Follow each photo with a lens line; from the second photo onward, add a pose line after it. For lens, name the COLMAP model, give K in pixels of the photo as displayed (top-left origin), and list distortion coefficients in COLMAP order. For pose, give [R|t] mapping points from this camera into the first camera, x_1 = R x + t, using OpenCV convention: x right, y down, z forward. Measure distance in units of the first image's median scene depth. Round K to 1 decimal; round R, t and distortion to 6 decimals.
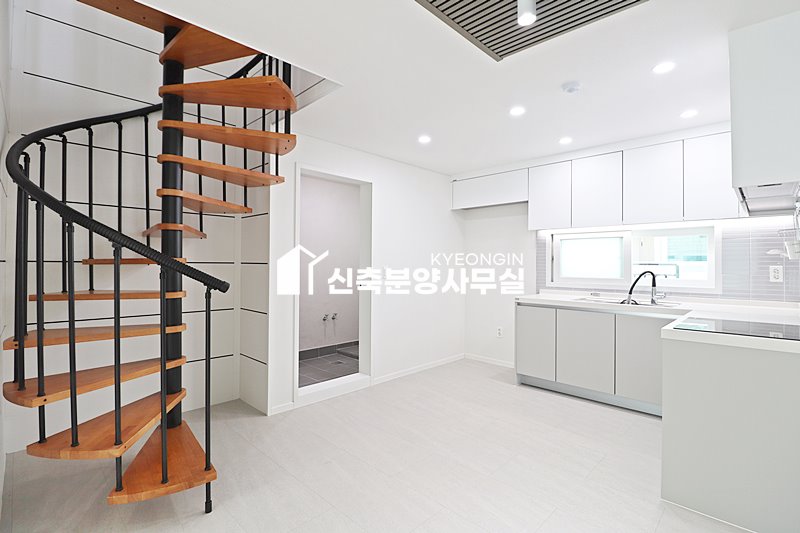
lens RADIAL K [[374.6, 0, 399.4], [0, 374.6, 263.9], [0, 0, 1]] dist [-0.004690, -0.003227]
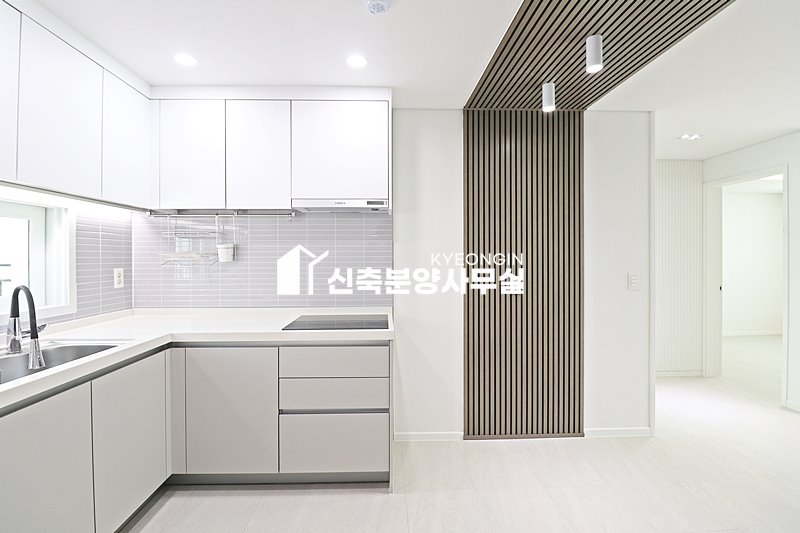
lens RADIAL K [[374.6, 0, 397.4], [0, 374.6, 262.9], [0, 0, 1]] dist [-0.004690, -0.003227]
pose [[-0.726996, -0.004649, 0.686626, -0.017216], [-0.000768, 0.999982, 0.005957, -0.016453], [-0.686641, 0.003803, -0.726986, 1.486277]]
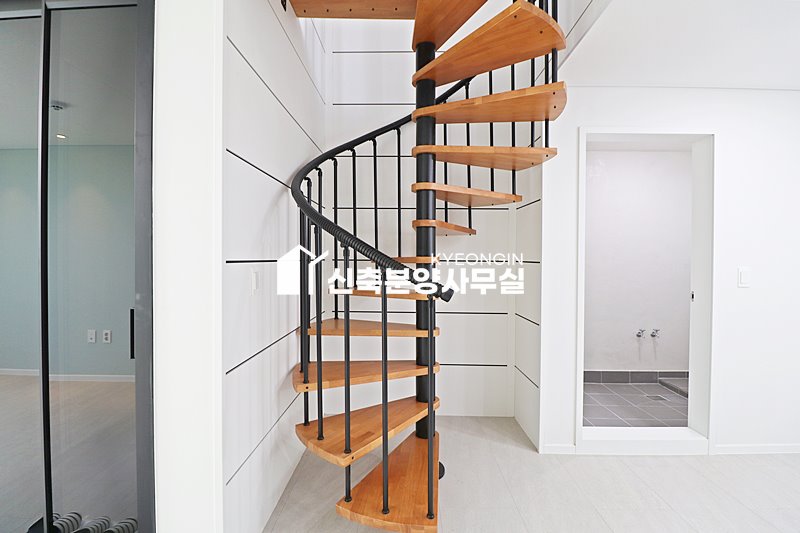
lens RADIAL K [[374.6, 0, 400.3], [0, 374.6, 263.9], [0, 0, 1]] dist [-0.004690, -0.003227]
pose [[0.694103, 0.004965, -0.719858, 0.019840], [0.000220, 0.999975, 0.007110, -0.004543], [0.719876, -0.005094, 0.694084, 0.300330]]
